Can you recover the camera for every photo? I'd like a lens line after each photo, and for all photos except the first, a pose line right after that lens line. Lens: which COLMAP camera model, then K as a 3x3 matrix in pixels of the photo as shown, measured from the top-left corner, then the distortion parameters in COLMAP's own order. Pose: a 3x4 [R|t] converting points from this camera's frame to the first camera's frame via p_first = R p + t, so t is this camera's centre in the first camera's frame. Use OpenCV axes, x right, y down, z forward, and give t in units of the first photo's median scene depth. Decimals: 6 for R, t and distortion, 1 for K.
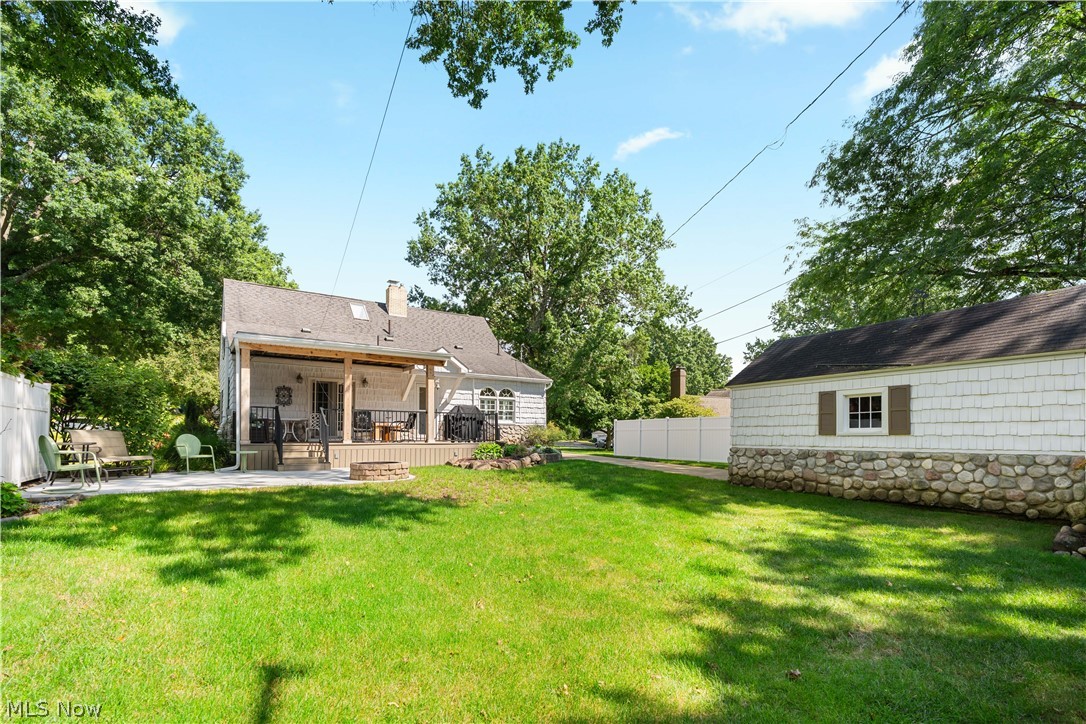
lens RADIAL K [[487.4, 0, 516.0], [0, 487.4, 416.1], [0, 0, 1]] dist [-0.003732, 0.000696]
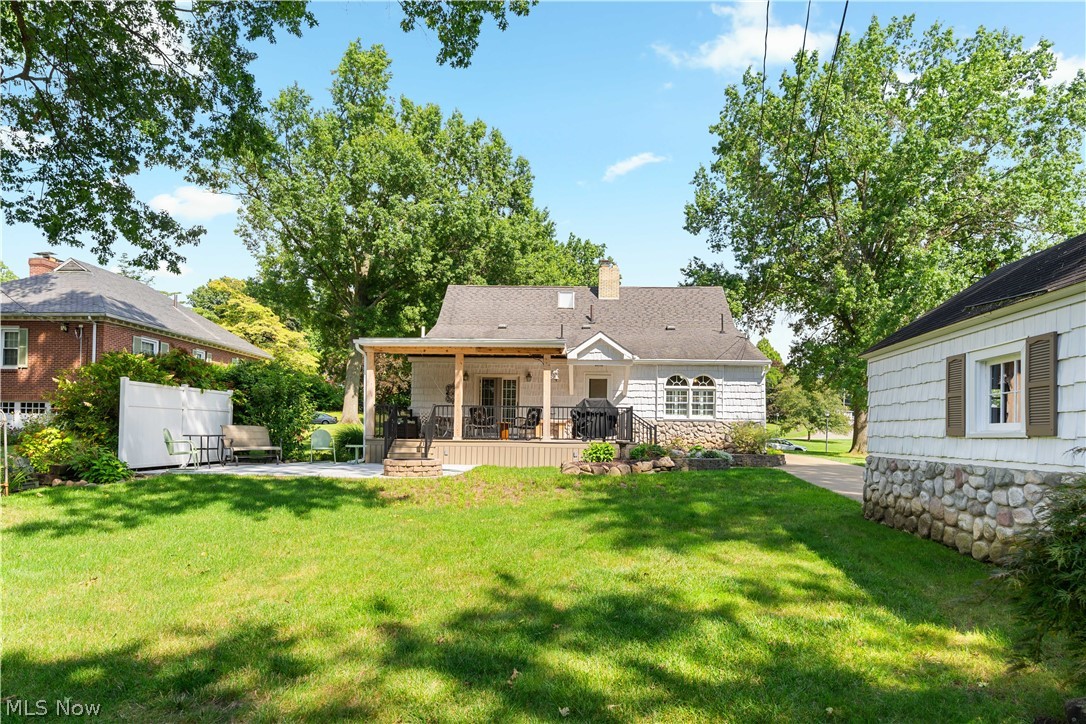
lens RADIAL K [[561.8, 0, 547.2], [0, 561.8, 413.6], [0, 0, 1]] dist [-0.001569, -0.001127]
pose [[0.824738, -0.010606, -0.565416, 0.525726], [0.011851, 0.999929, -0.001470, 0.007620], [0.565391, -0.005489, 0.824805, 0.195421]]
